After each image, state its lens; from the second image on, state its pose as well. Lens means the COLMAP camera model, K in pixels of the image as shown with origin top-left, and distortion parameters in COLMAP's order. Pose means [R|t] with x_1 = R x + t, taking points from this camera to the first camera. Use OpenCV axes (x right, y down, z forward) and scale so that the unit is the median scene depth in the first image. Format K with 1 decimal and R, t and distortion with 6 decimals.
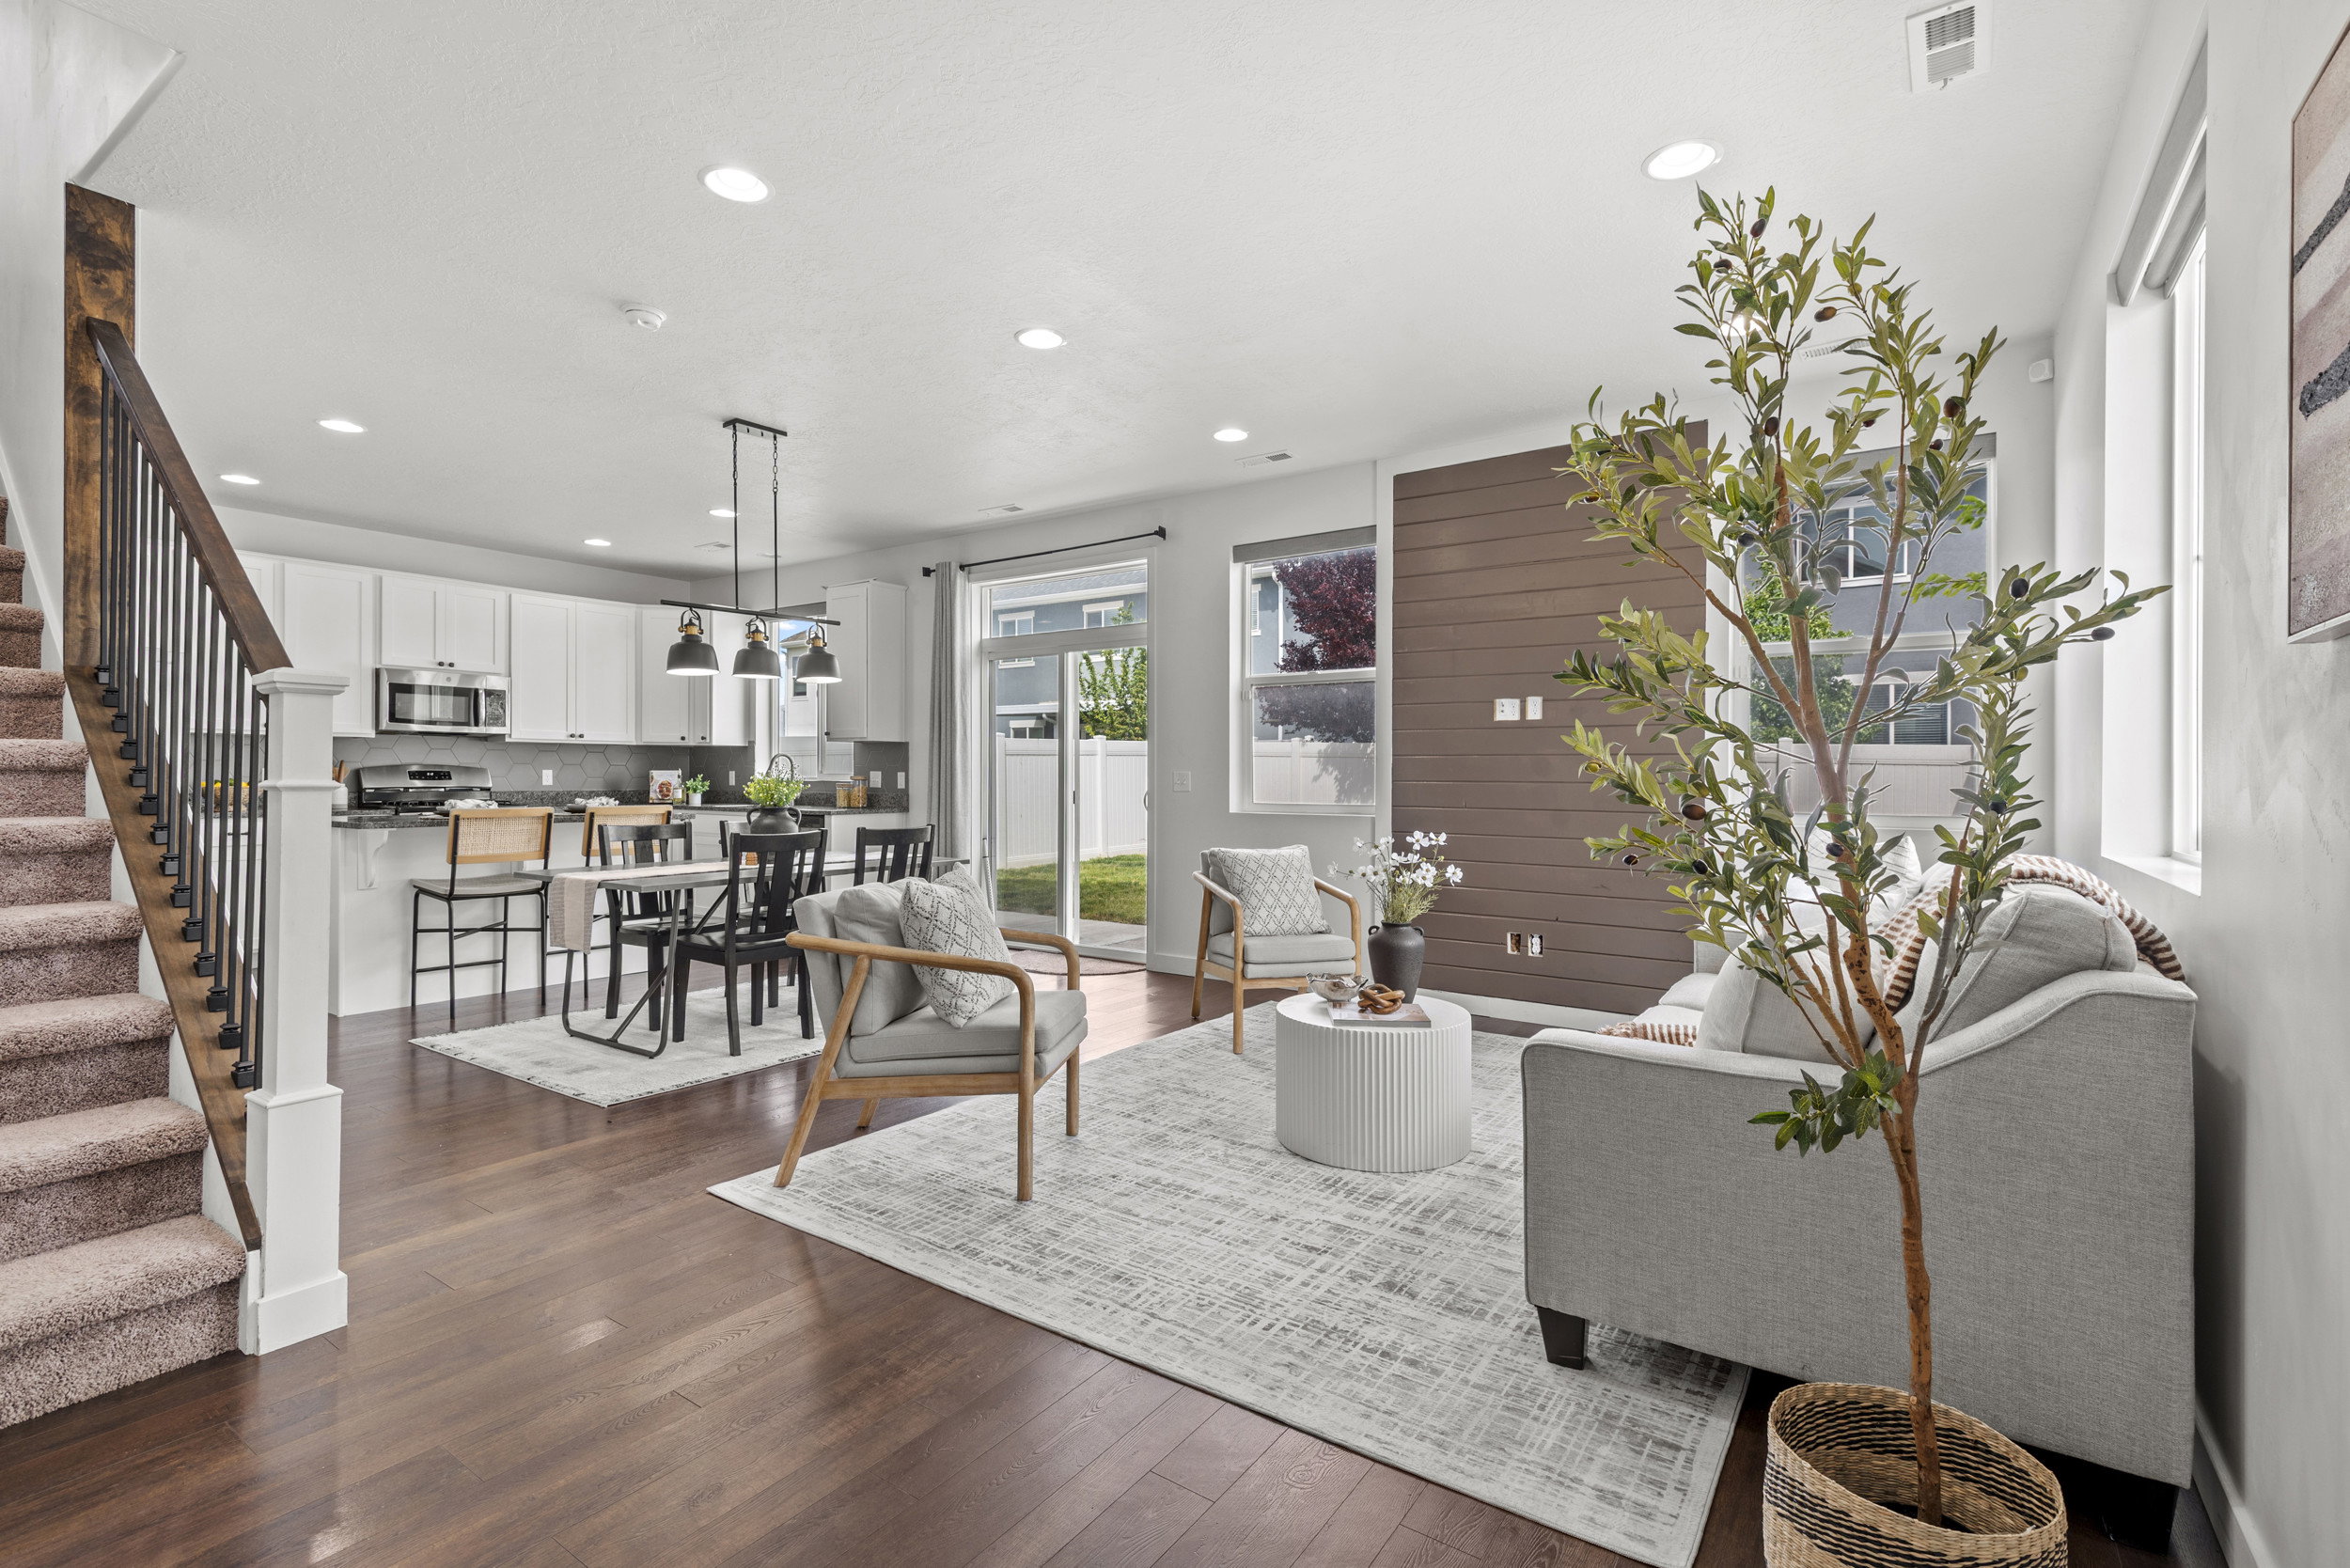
lens RADIAL K [[1056.1, 0, 1189.0], [0, 1056.1, 774.7], [0, 0, 1]] dist [0.028912, -0.013035]
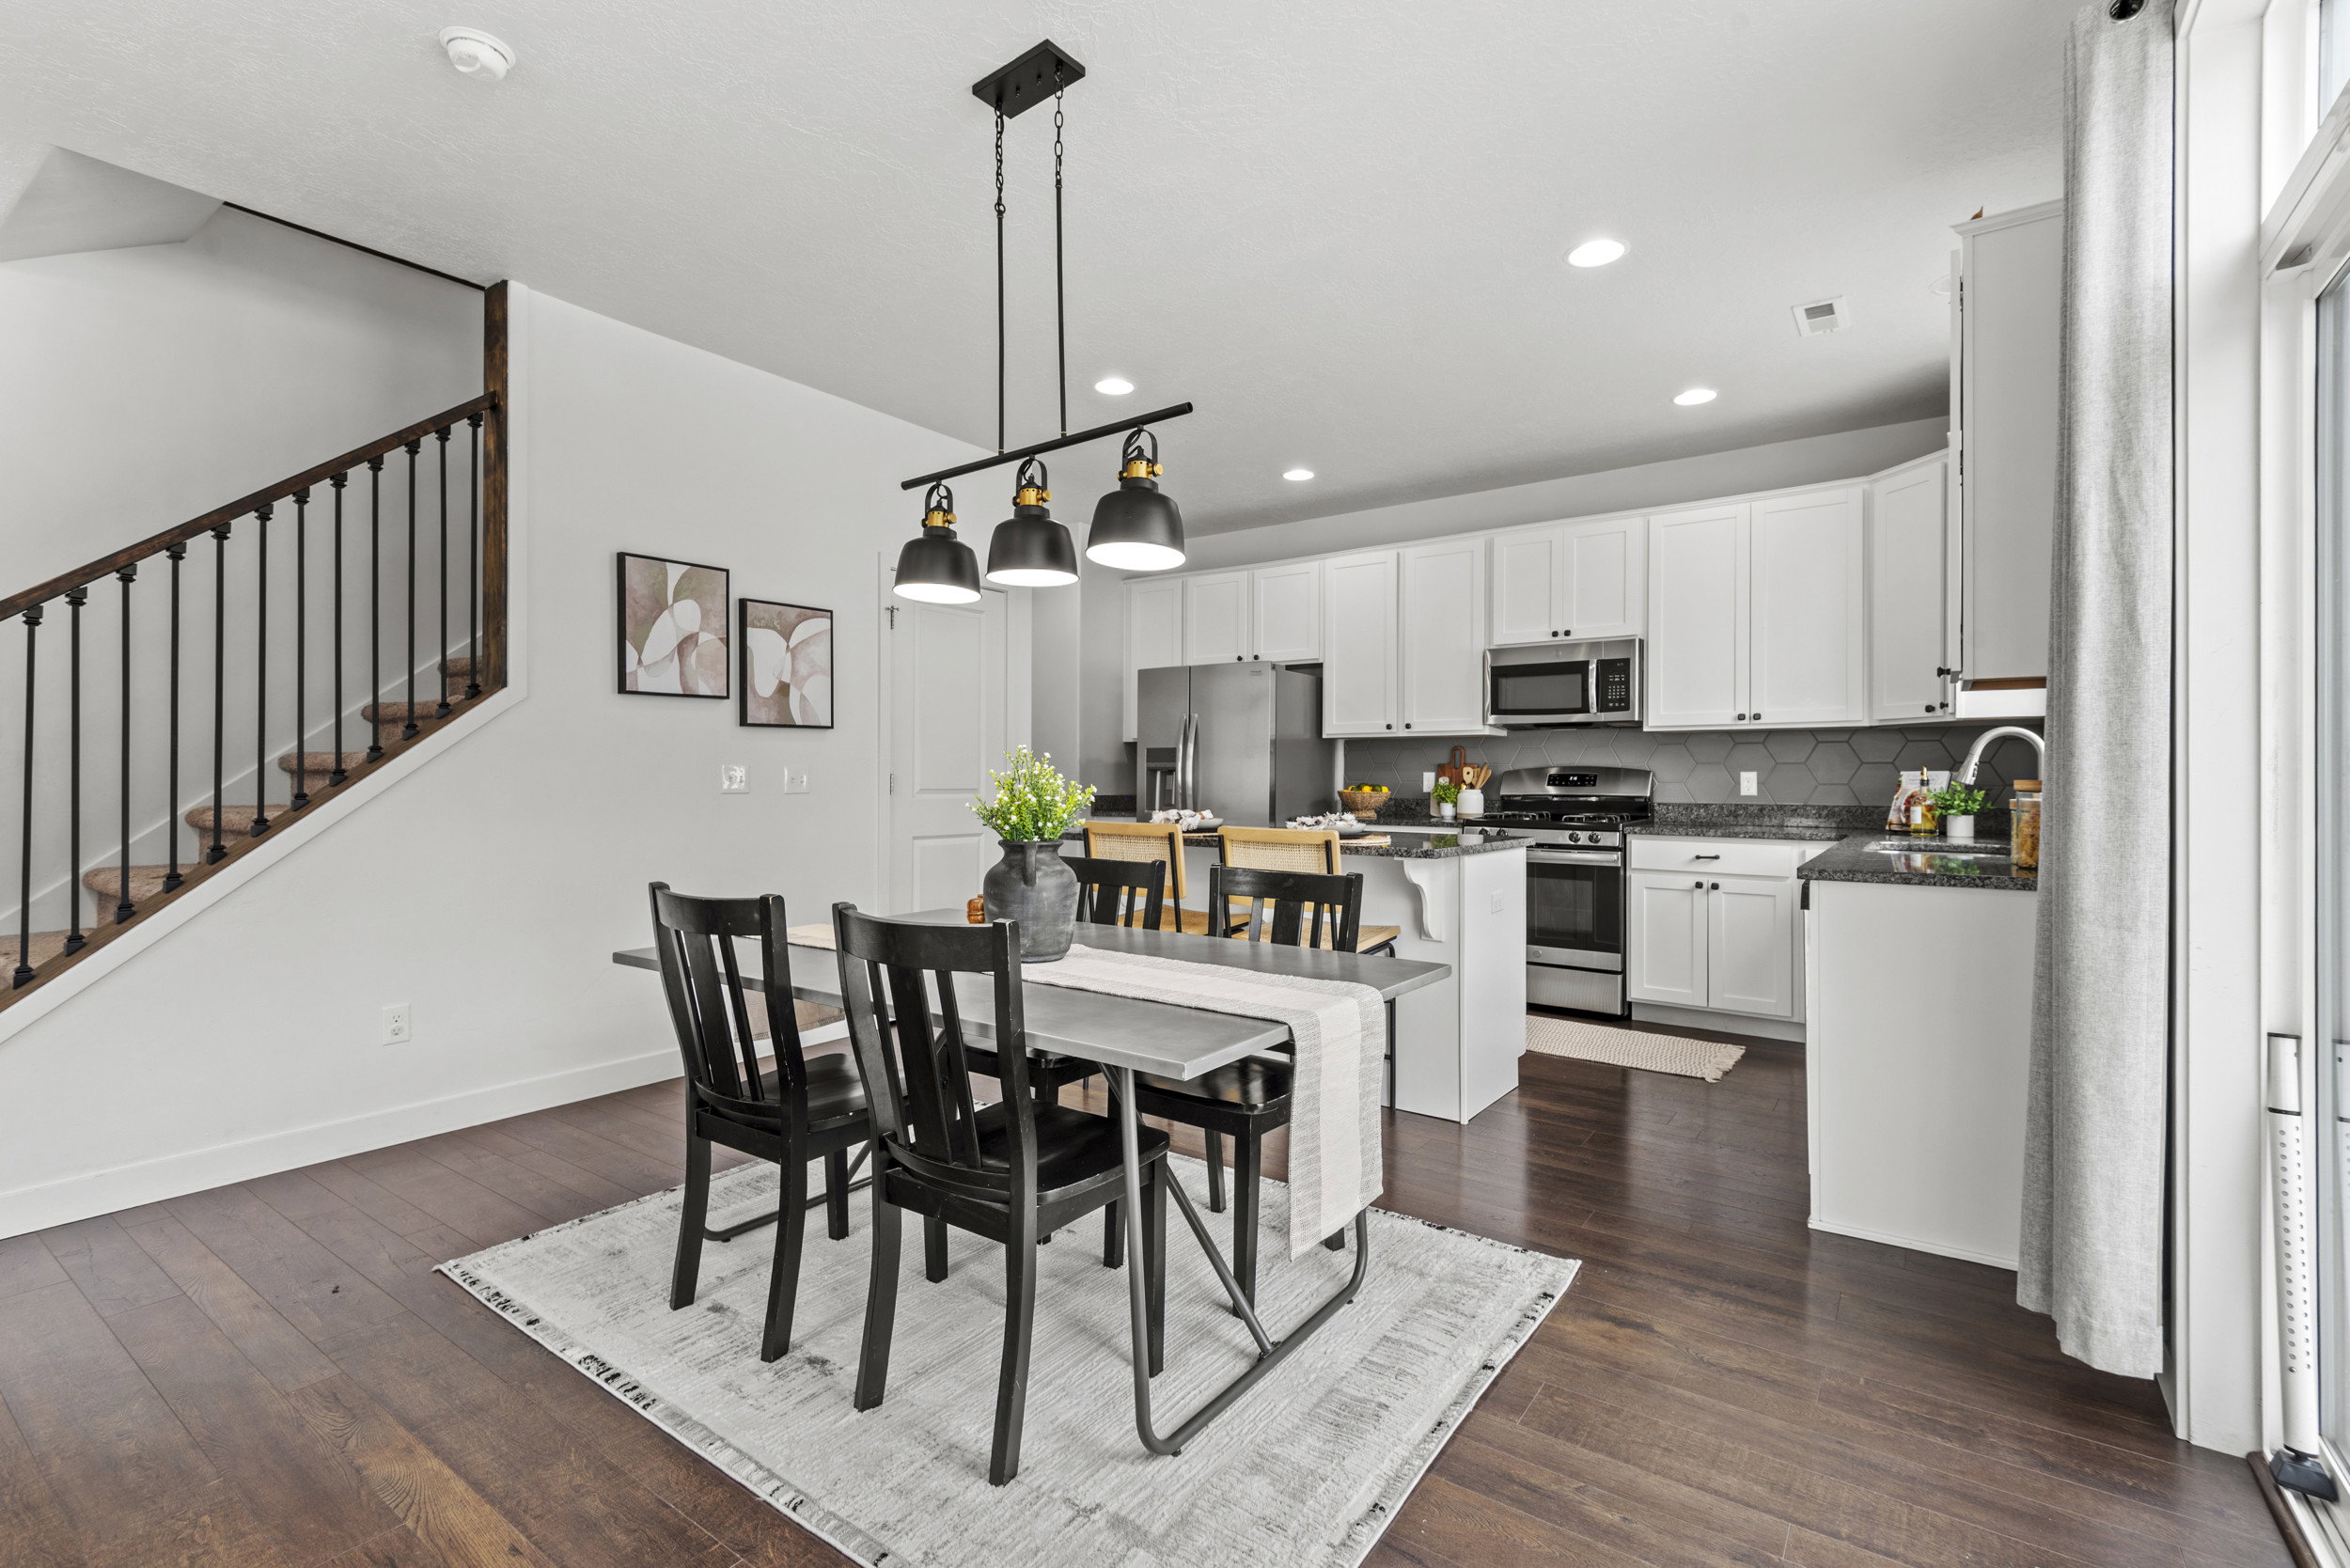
lens RADIAL K [[1056.1, 0, 1186.0], [0, 1056.1, 778.0], [0, 0, 1]] dist [0.028912, -0.013035]
pose [[-0.021106, -0.004247, -0.999768, 0.090675], [-0.000266, 0.999991, -0.004242, 0.003307], [0.999777, 0.000176, -0.021107, 1.144338]]
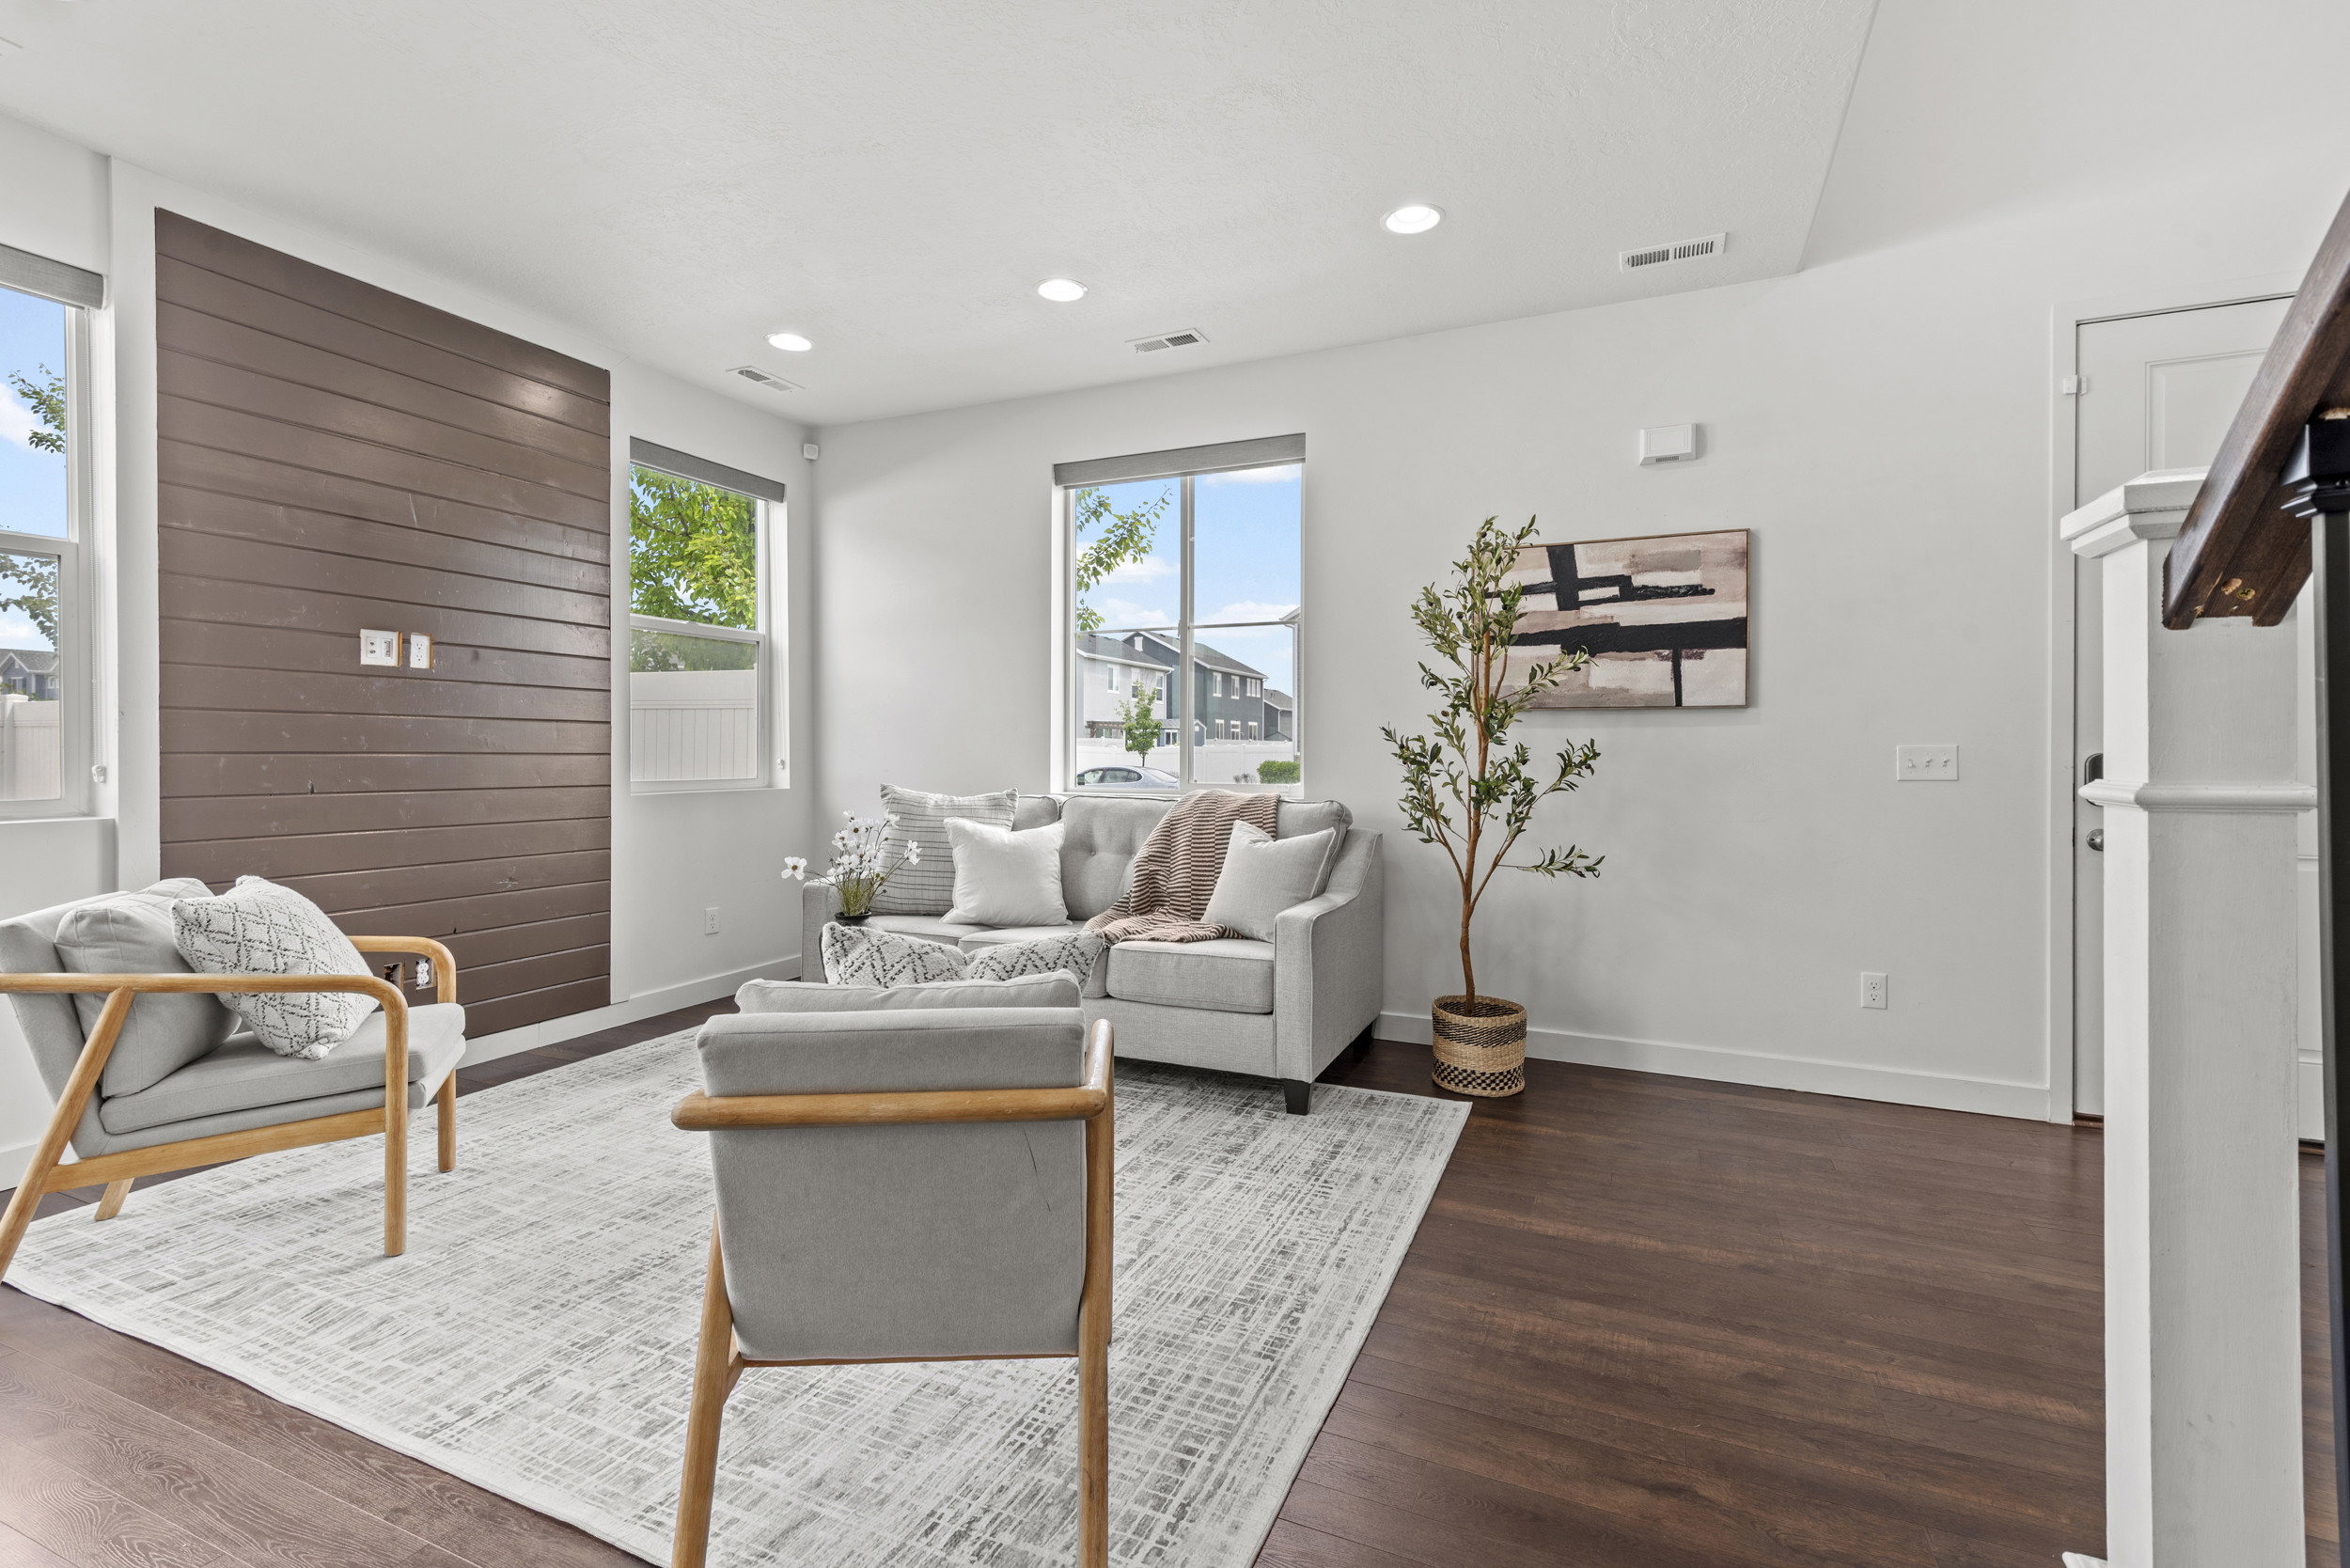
lens RADIAL K [[1056.1, 0, 1166.7], [0, 1056.1, 754.6], [0, 0, 1]] dist [0.028912, -0.013035]
pose [[-0.171261, -0.010167, 0.985173, -0.524663], [-0.006505, 0.999937, 0.009188, -0.002305], [-0.985204, -0.004835, -0.171316, 0.653347]]
